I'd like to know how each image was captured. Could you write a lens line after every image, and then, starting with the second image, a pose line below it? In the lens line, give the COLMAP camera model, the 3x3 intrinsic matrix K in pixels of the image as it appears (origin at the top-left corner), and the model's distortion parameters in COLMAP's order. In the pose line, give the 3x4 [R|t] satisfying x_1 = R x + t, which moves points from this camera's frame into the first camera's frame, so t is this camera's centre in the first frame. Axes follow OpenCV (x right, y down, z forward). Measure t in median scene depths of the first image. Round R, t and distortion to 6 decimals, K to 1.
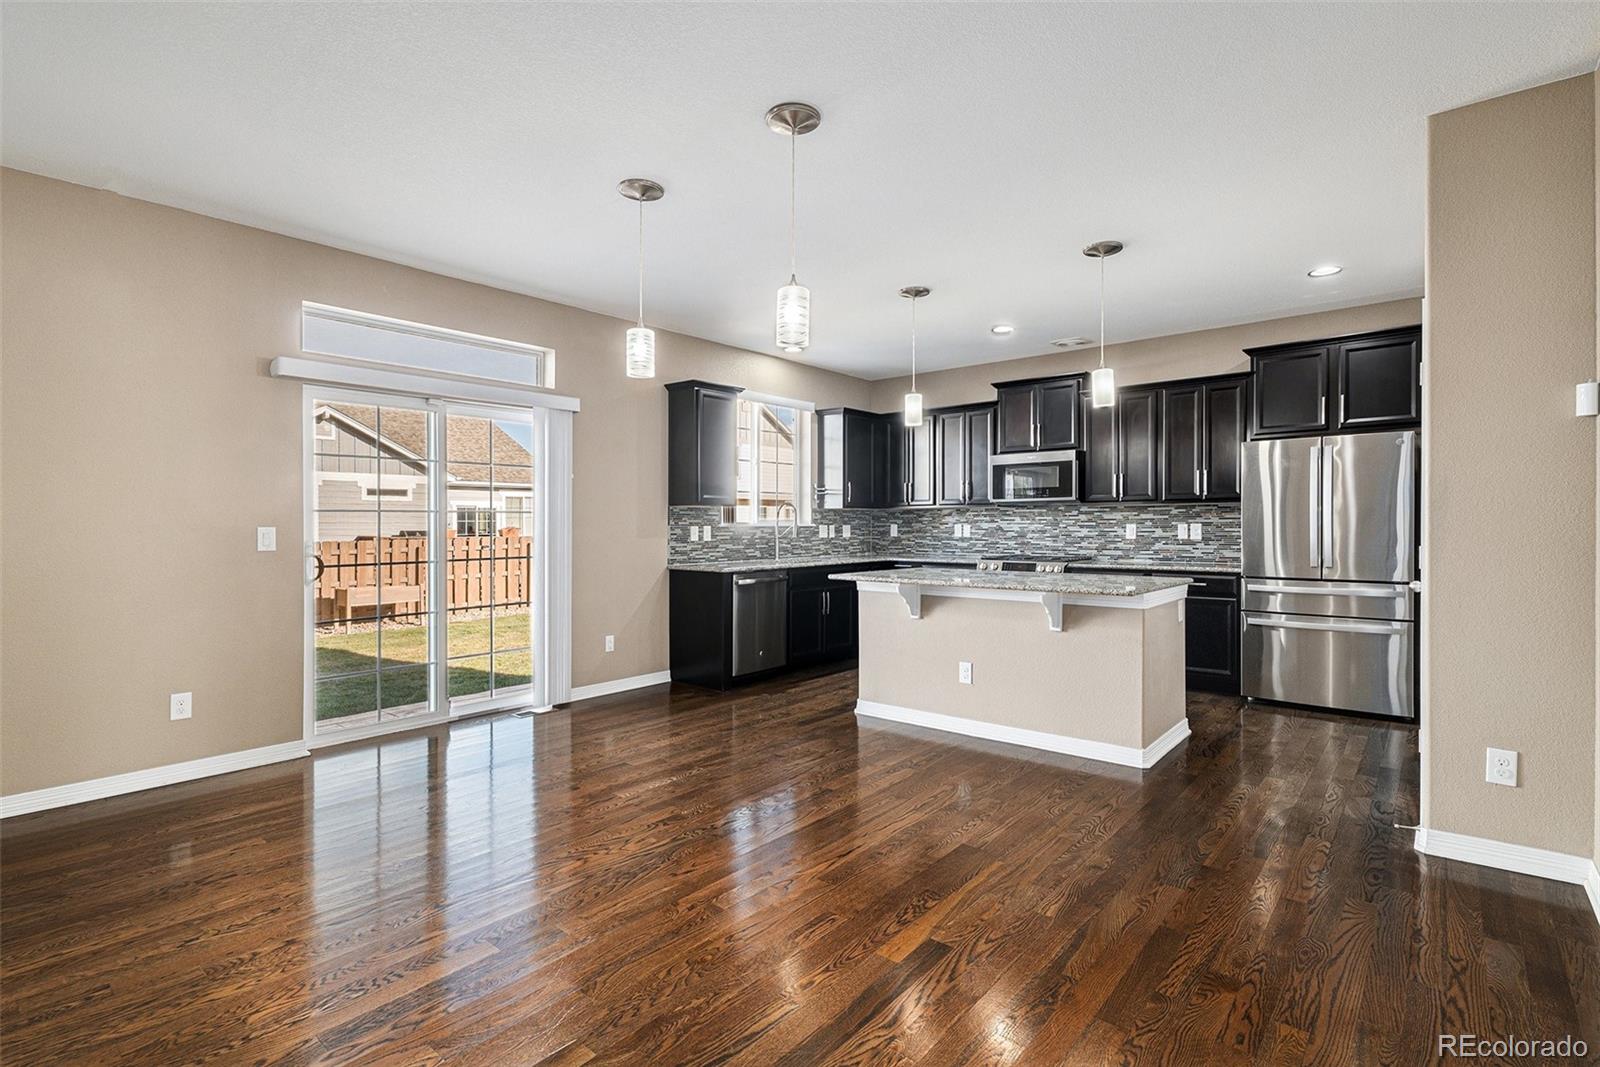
lens RADIAL K [[762.5, 0, 800.9], [0, 762.5, 544.9], [0, 0, 1]] dist [0.016839, -0.003280]
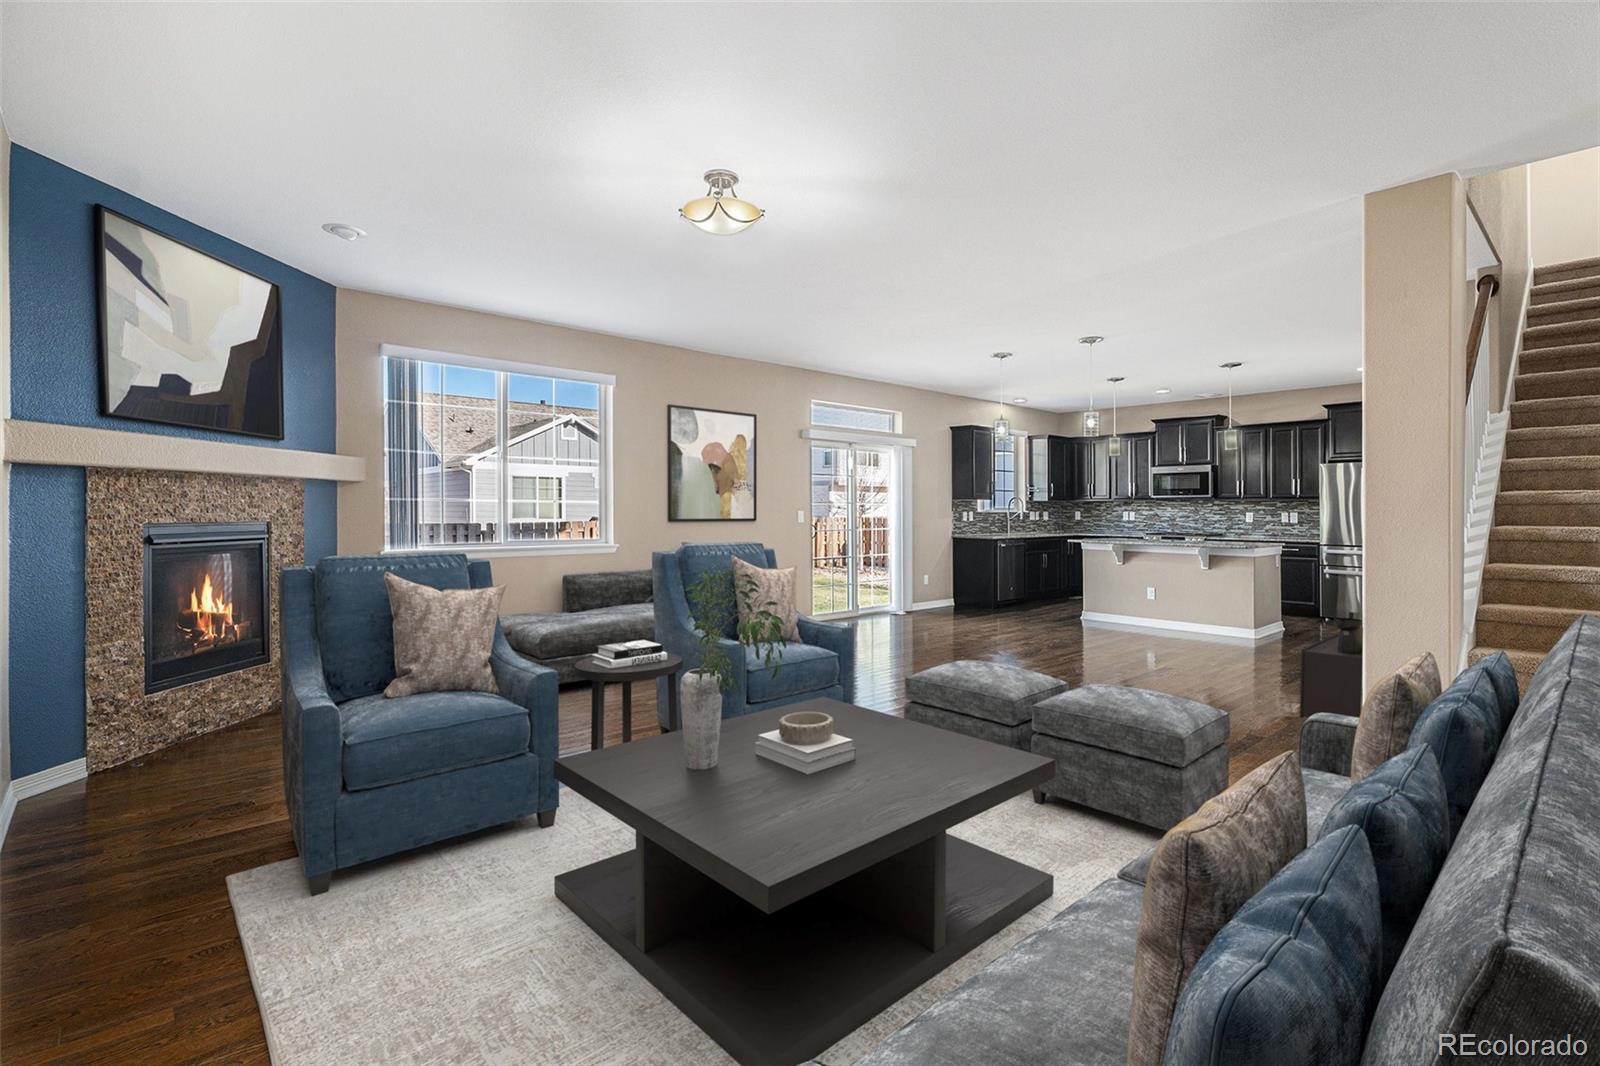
lens RADIAL K [[762.5, 0, 811.5], [0, 762.5, 508.0], [0, 0, 1]] dist [0.016839, -0.003280]
pose [[0.992938, 0.006705, -0.118442, -0.268812], [-0.010057, 0.999565, -0.027720, 0.015877], [0.118205, 0.028715, 0.992574, -0.654293]]
